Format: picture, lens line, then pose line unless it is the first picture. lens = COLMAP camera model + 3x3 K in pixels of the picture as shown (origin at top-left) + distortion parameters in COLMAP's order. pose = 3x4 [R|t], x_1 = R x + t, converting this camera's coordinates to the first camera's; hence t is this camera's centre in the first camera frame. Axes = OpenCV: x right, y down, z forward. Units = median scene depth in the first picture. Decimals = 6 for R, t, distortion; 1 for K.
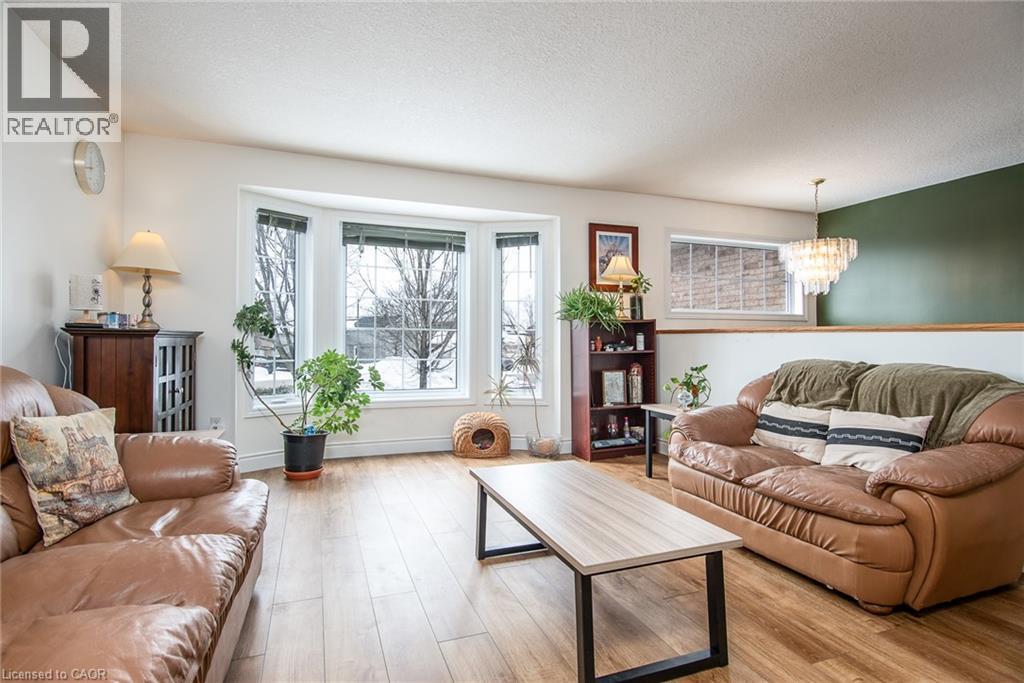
lens RADIAL K [[517.1, 0, 502.0], [0, 517.1, 342.8], [0, 0, 1]] dist [-0.004618, 0.000691]
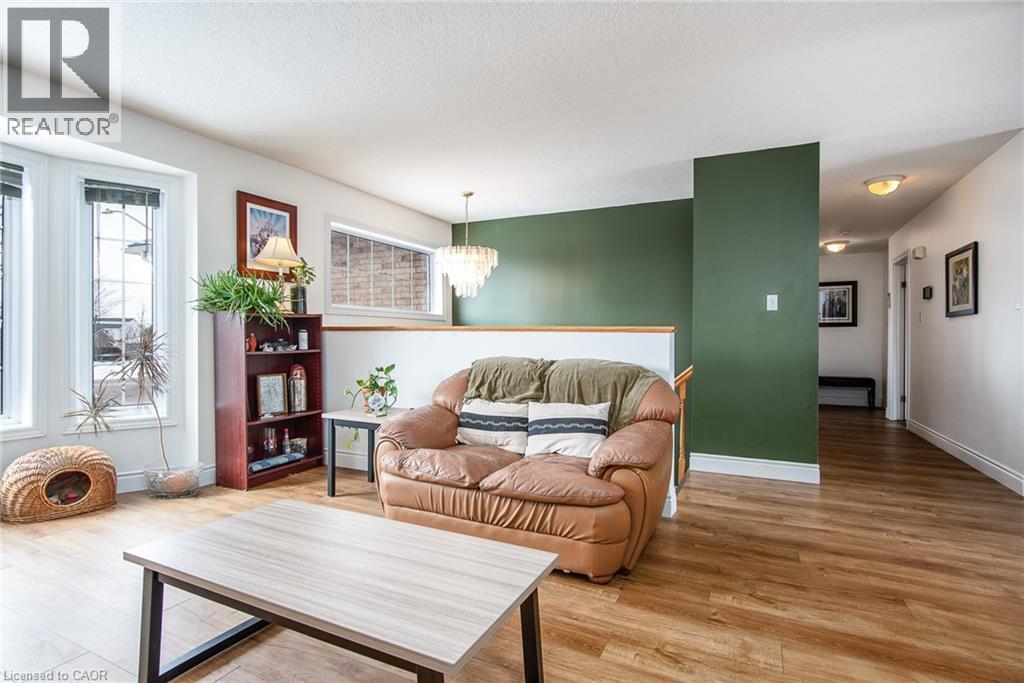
lens RADIAL K [[517.1, 0, 502.0], [0, 517.1, 342.8], [0, 0, 1]] dist [-0.004618, 0.000691]
pose [[0.724175, -0.003094, 0.689609, -0.107657], [-0.000378, 0.999988, 0.004884, -0.001650], [-0.689616, -0.003798, 0.724165, 0.178353]]
